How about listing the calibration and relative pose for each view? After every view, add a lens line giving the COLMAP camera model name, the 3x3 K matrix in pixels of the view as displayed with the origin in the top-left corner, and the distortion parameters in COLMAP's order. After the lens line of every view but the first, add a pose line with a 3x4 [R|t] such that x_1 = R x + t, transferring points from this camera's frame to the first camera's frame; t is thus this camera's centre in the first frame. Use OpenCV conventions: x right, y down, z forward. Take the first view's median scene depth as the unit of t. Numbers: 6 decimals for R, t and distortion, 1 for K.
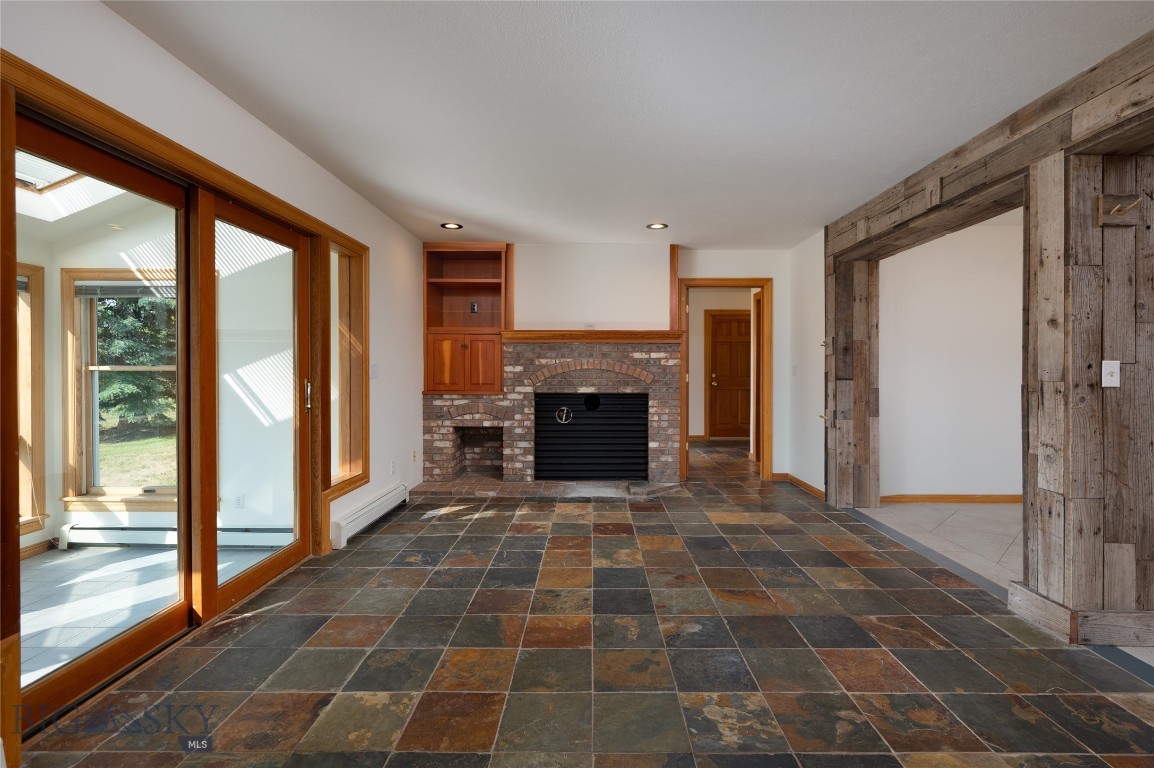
lens RADIAL K [[543.6, 0, 584.4], [0, 543.6, 372.8], [0, 0, 1]] dist [-0.001334, -0.000272]
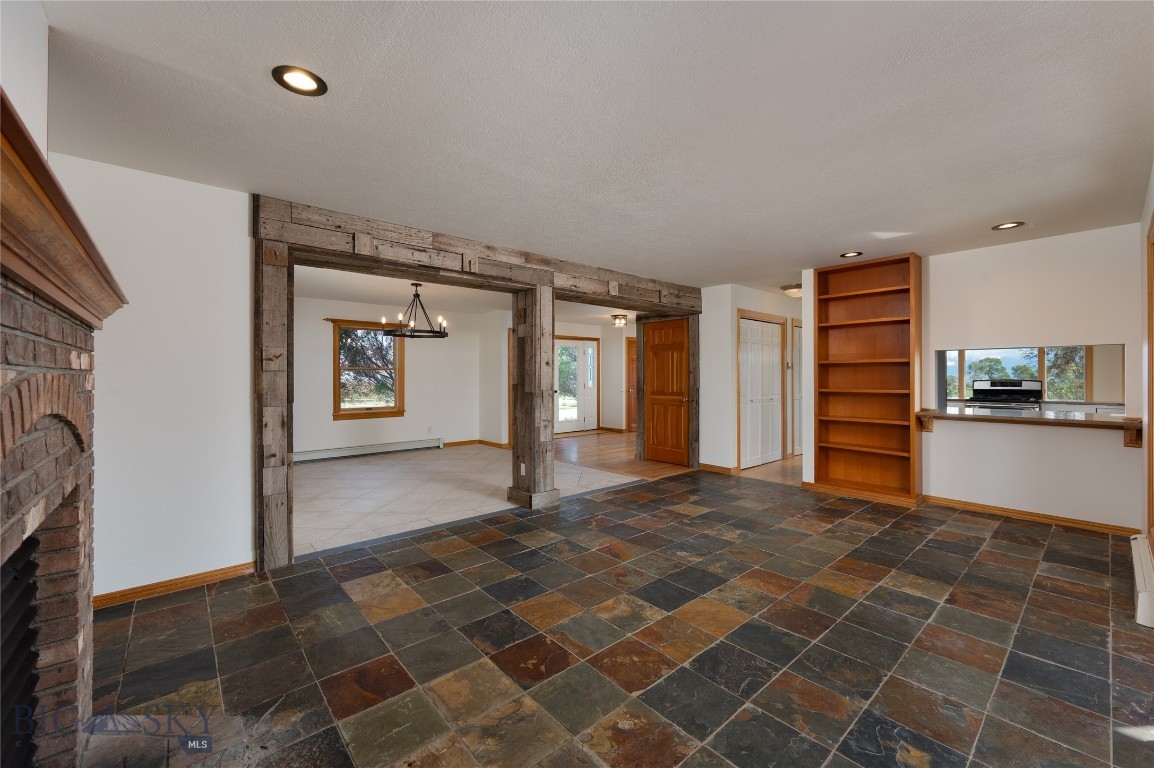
lens RADIAL K [[460.0, 0, 577.0], [0, 460.0, 384.0], [0, 0, 1]] dist [-0.001168, -0.000192]
pose [[-0.665030, -0.013724, 0.746691, -0.500906], [0.005911, 0.999703, 0.023639, -0.046344], [-0.746793, 0.020135, -0.664751, 1.806018]]
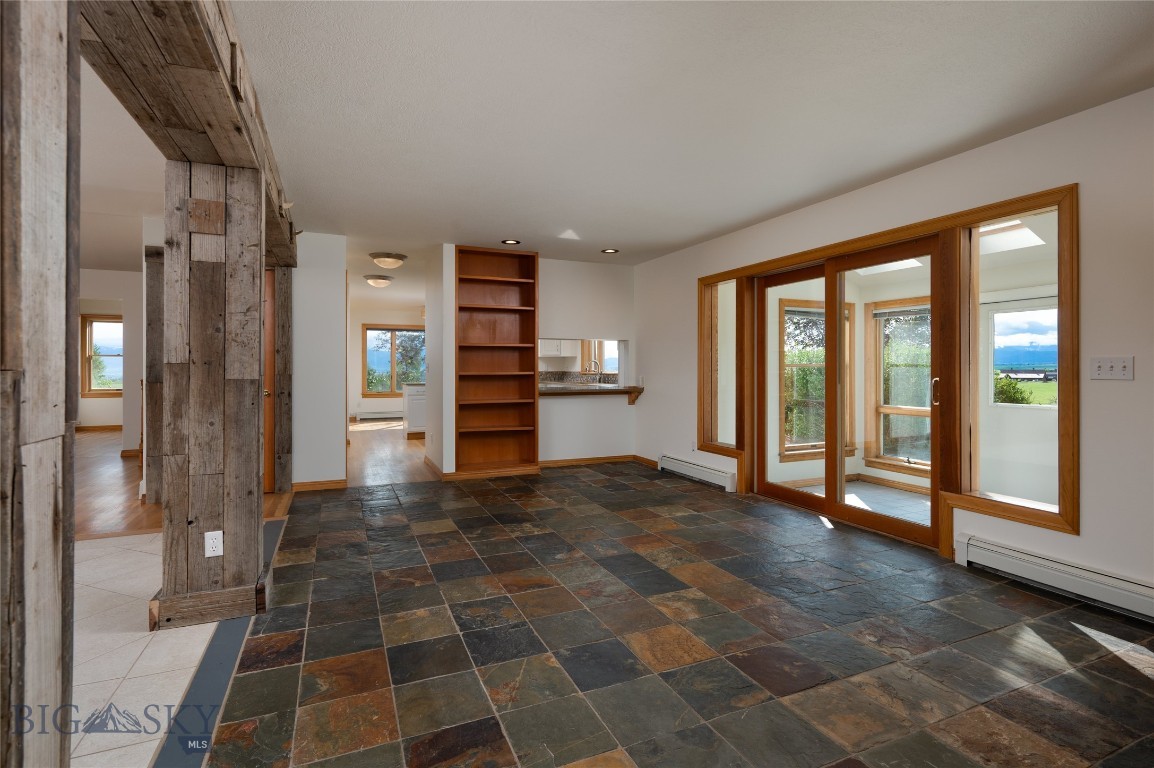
lens RADIAL K [[551.7, 0, 578.1], [0, 551.7, 368.4], [0, 0, 1]] dist [-0.000810, -0.000601]
pose [[-0.911068, -0.000973, -0.412255, 0.625603], [-0.004040, 0.999970, 0.006568, -0.006680], [0.412237, 0.007650, -0.911045, 1.947679]]
